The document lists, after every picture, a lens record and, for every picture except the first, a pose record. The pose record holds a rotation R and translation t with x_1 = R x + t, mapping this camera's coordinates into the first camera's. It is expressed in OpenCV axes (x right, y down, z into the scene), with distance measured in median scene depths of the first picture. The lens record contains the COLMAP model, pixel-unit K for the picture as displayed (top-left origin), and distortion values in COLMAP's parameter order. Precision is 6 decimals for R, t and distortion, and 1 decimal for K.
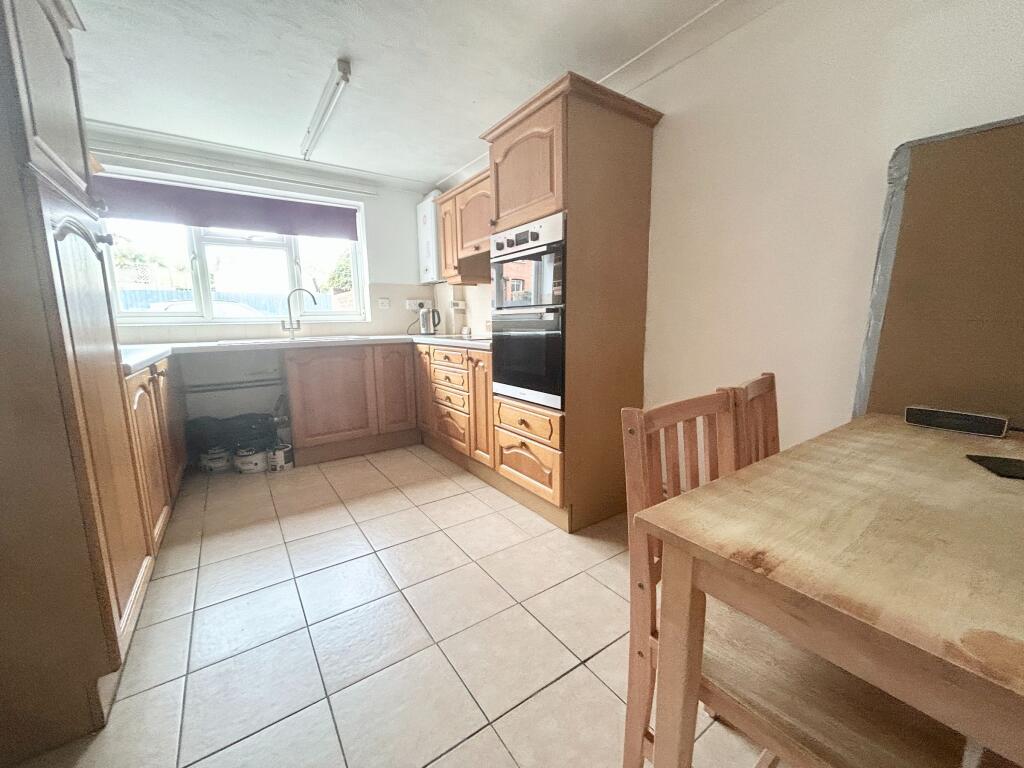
lens RADIAL K [[409.7, 0, 512.0], [0, 409.7, 384.0], [0, 0, 1]] dist [-0.020897, 0.012381]
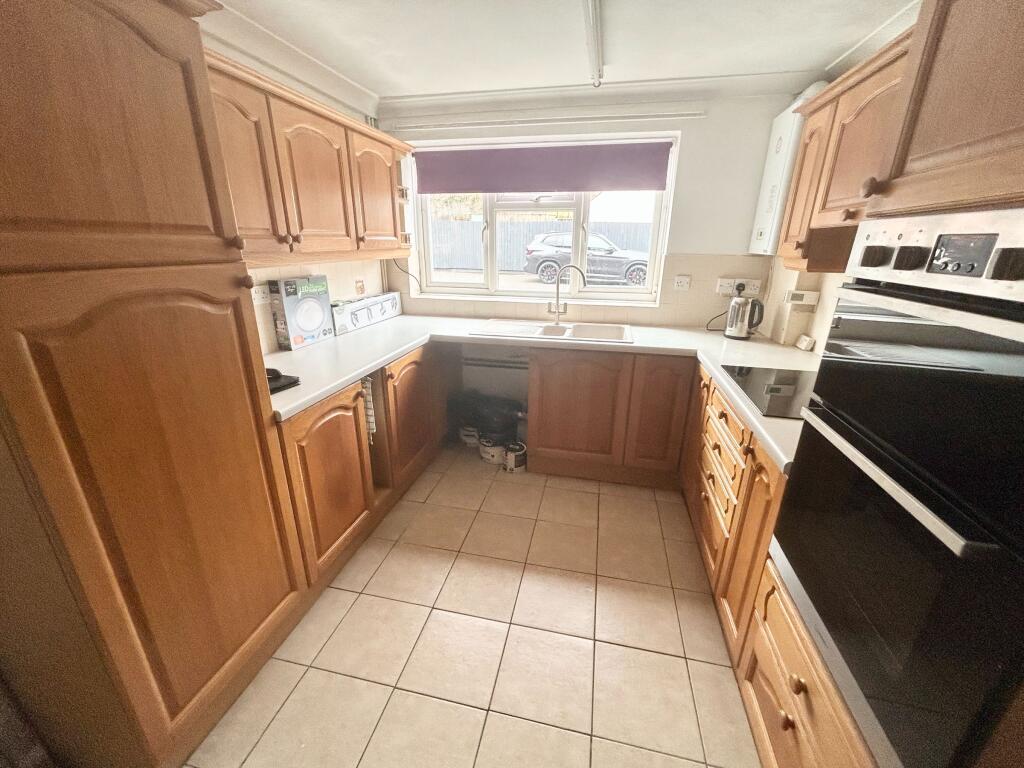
lens RADIAL K [[409.7, 0, 512.0], [0, 409.7, 384.0], [0, 0, 1]] dist [-0.020897, 0.012381]
pose [[0.677450, 0.262374, -0.687183, 0.021914], [-0.130232, 0.962245, 0.239008, -0.188802], [0.723948, -0.072423, 0.686042, 0.345722]]
